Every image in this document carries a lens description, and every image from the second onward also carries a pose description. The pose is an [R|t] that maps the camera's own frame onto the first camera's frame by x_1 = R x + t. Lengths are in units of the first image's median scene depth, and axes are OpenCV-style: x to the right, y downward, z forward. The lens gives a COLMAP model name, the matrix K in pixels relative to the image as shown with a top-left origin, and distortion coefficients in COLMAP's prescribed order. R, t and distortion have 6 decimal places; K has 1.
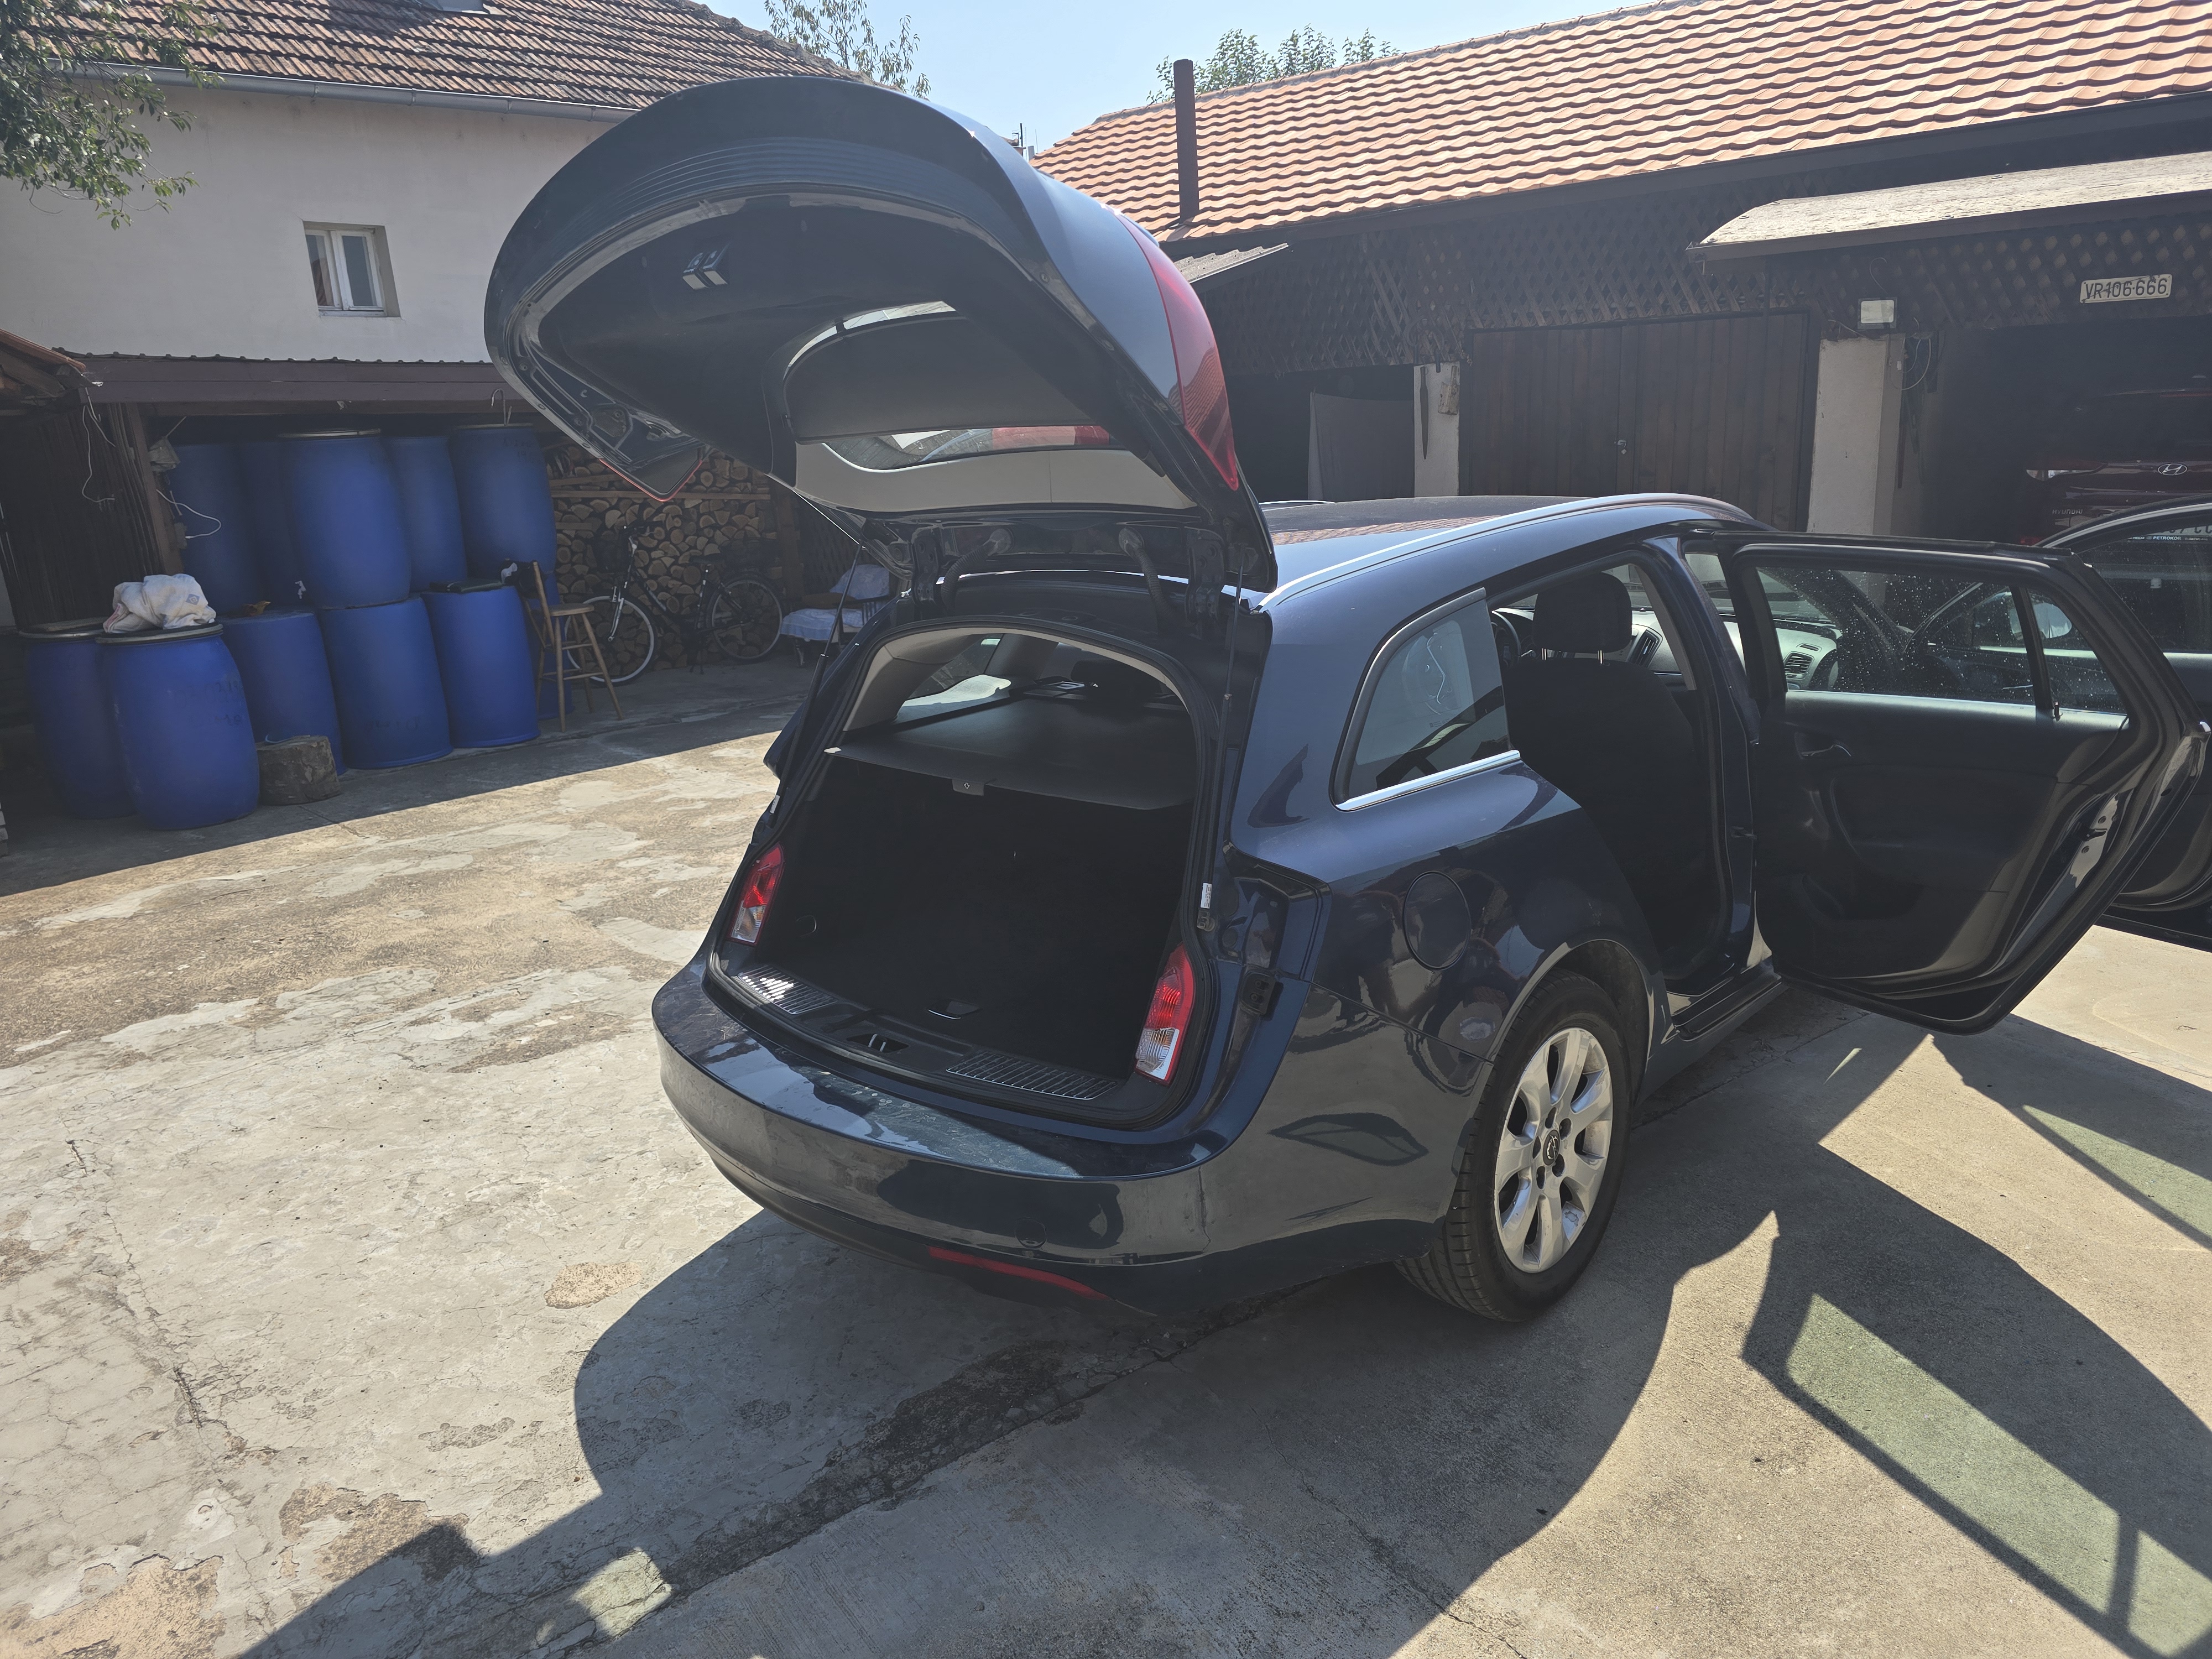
lens RADIAL K [[1483.9, 0, 1134.5], [0, 1483.9, 800.2], [0, 0, 1]] dist [0.056196, -0.054681]
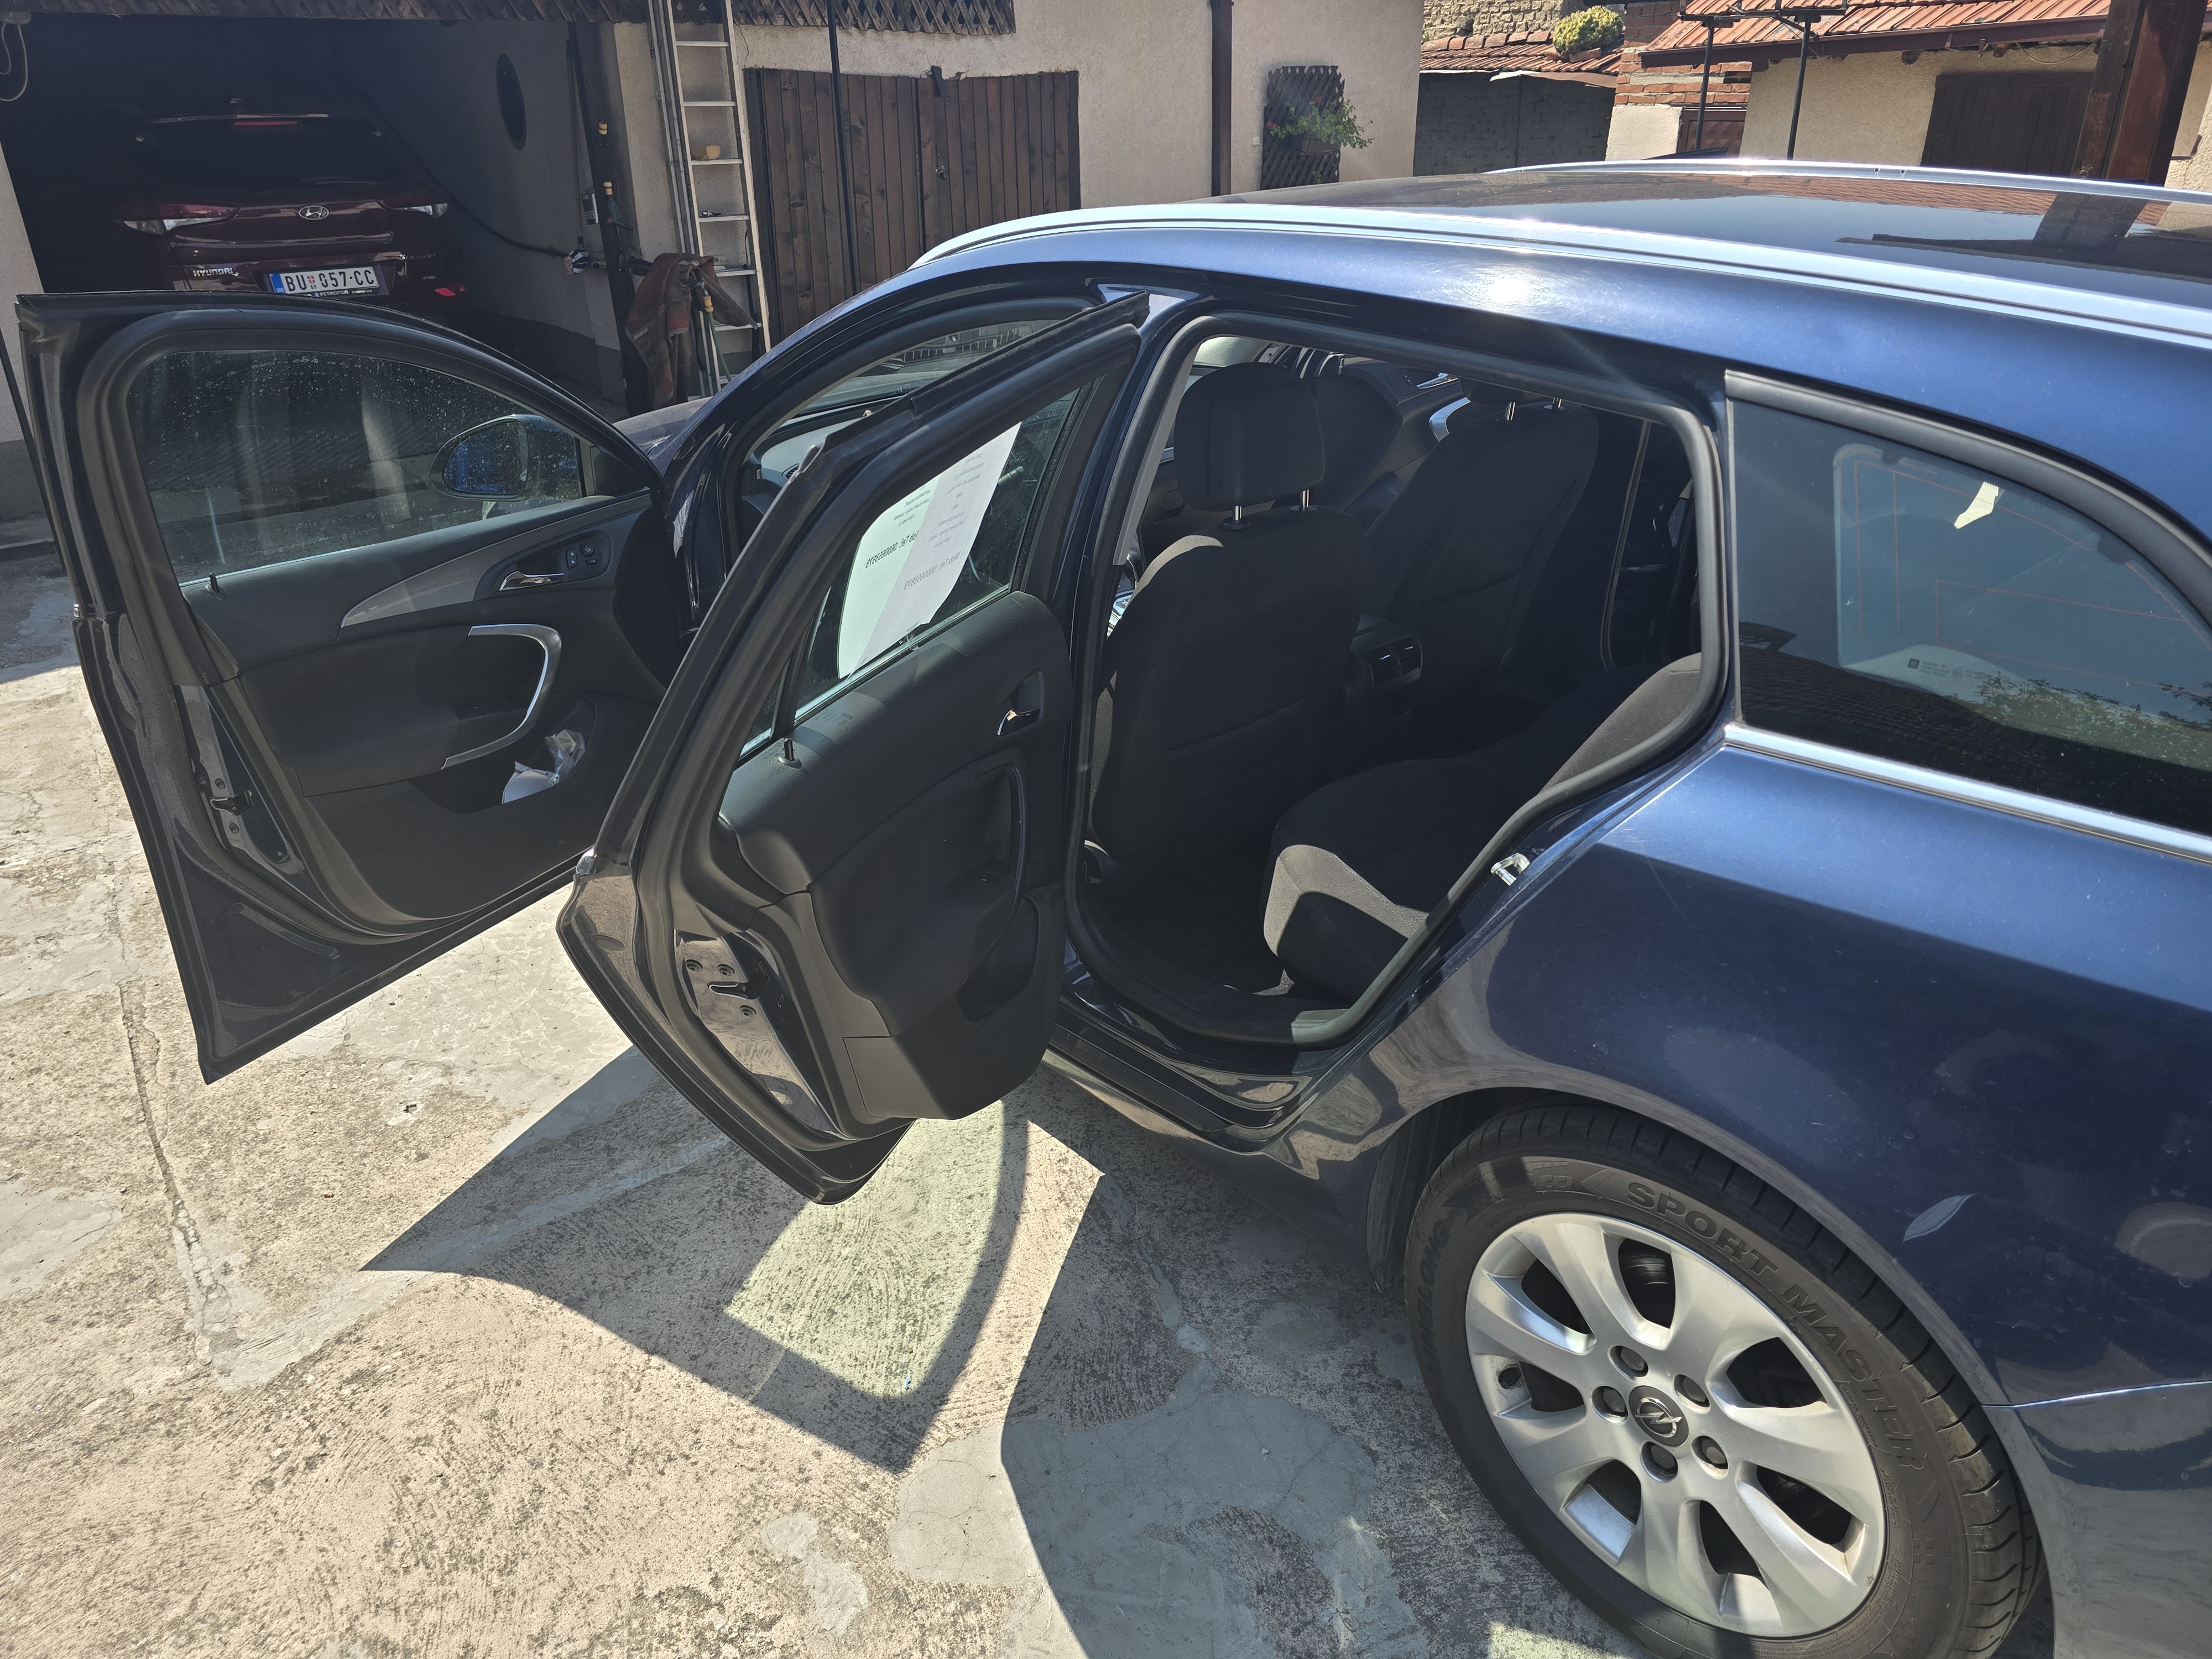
lens RADIAL K [[1483.9, 0, 1105.6], [0, 1483.9, 821.7], [0, 0, 1]] dist [0.056196, -0.054681]
pose [[0.097547, -0.390606, 0.915375, -0.369834], [0.256664, 0.898522, 0.356063, -0.179801], [-0.961565, 0.200211, 0.187903, 0.878029]]
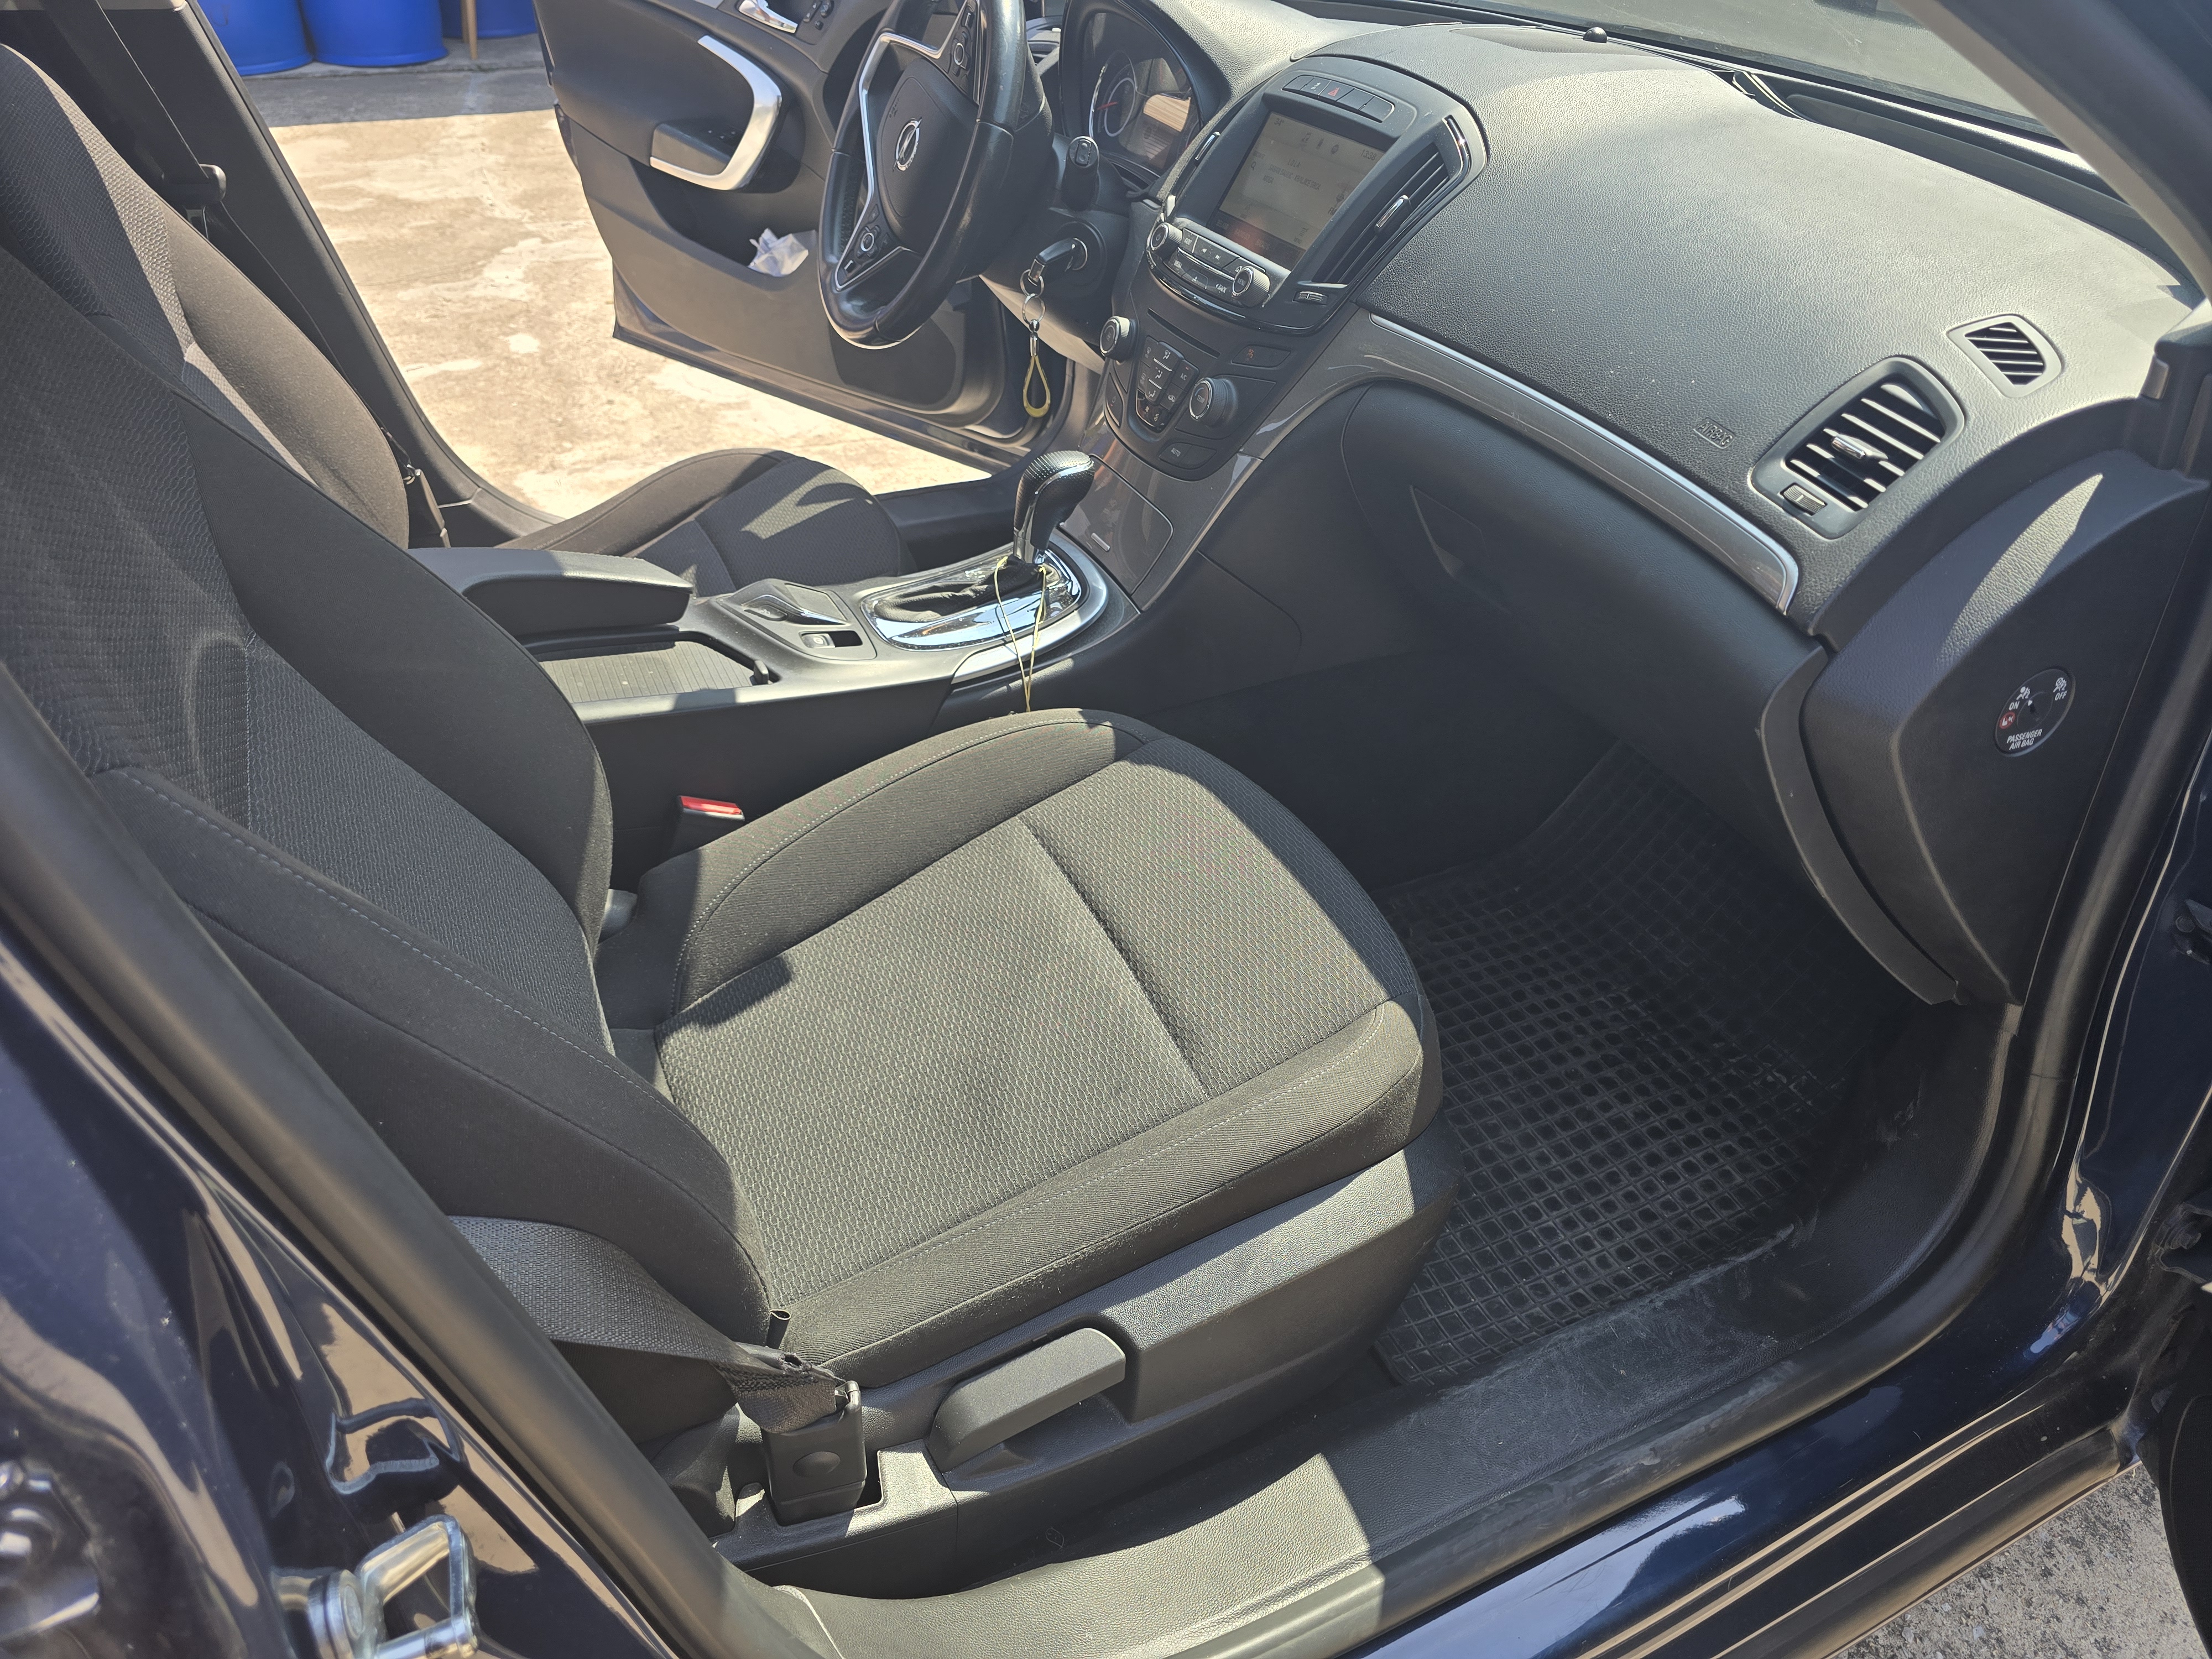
lens RADIAL K [[1483.9, 0, 1136.0], [0, 1483.9, 807.1], [0, 0, 1]] dist [0.056196, -0.054681]
pose [[0.927541, 0.269637, -0.258772, 0.380605], [-0.156698, 0.909212, 0.385720, -0.096362], [0.339283, -0.317222, 0.885583, 0.724558]]
